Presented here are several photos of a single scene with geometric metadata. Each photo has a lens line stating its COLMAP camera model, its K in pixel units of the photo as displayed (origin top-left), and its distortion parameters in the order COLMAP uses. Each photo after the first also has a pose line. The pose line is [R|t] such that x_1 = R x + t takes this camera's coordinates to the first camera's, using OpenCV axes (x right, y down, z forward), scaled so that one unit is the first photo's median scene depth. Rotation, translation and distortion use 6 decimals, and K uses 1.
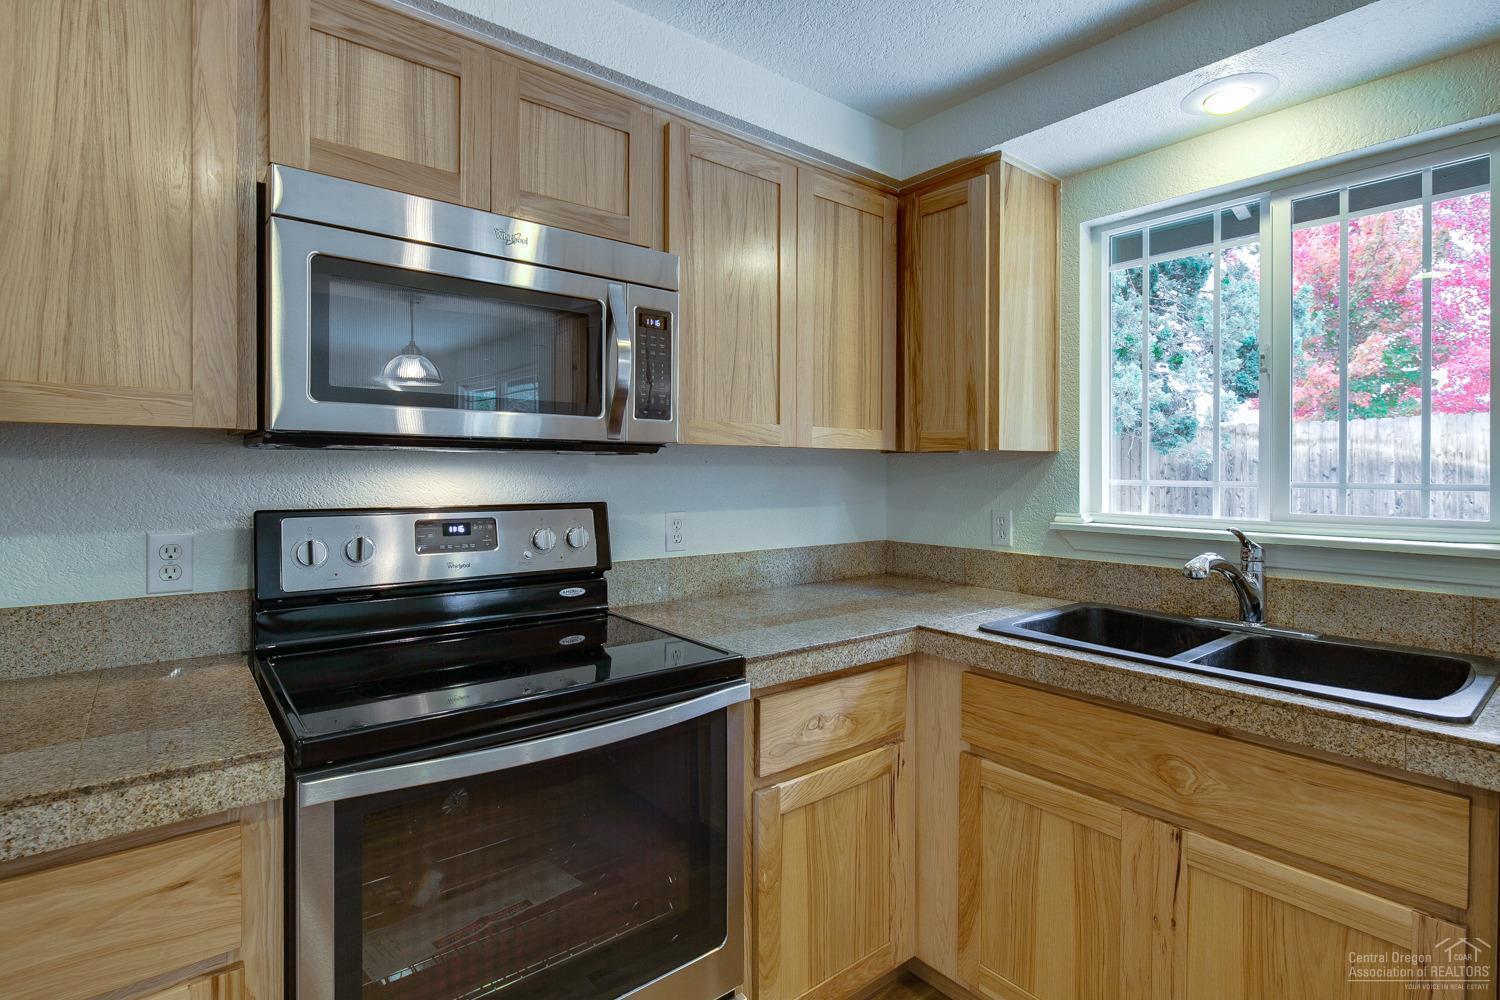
lens RADIAL K [[733.8, 0, 742.2], [0, 733.8, 472.6], [0, 0, 1]] dist [0.002398, -0.001981]
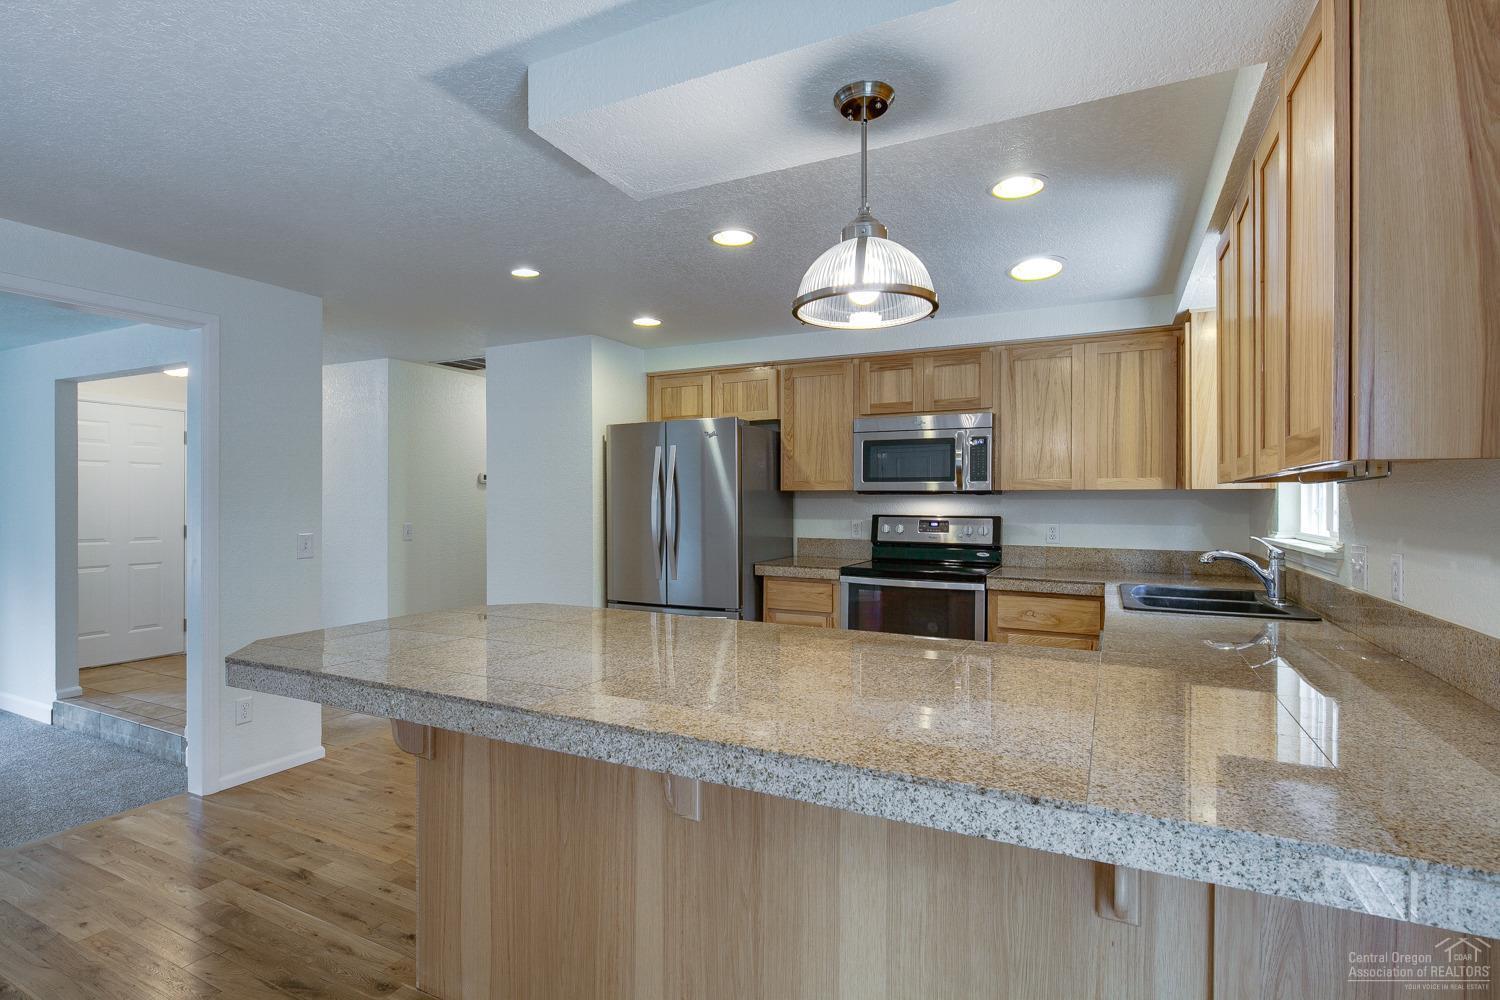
lens RADIAL K [[731.2, 0, 742.8], [0, 731.2, 504.5], [0, 0, 1]] dist [-0.003371, -0.000913]
pose [[0.412349, 0.001565, -0.911025, 1.609194], [-0.004840, 0.999988, -0.000473, 0.010123], [0.911013, 0.004604, 0.412352, -0.663990]]
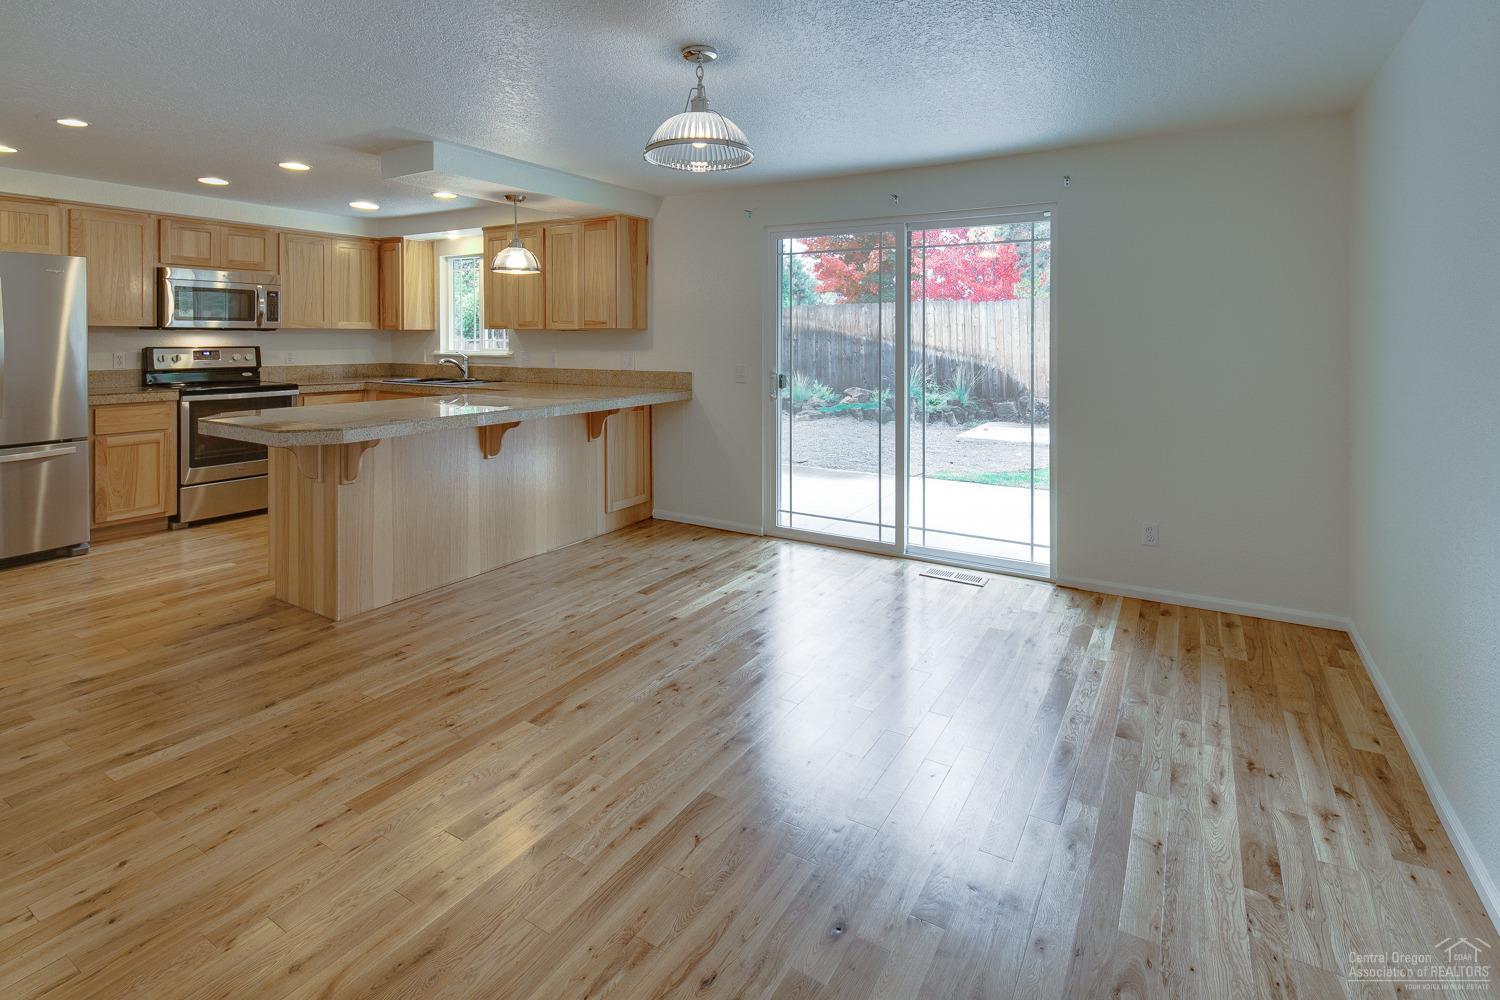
lens RADIAL K [[741.4, 0, 753.1], [0, 741.4, 339.9], [0, 0, 1]] dist [-0.002137, -0.001341]
pose [[0.938404, -0.002400, 0.345532, 0.745266], [0.001603, 0.999995, 0.002590, 0.009296], [-0.345537, -0.001877, 0.938403, -2.873541]]
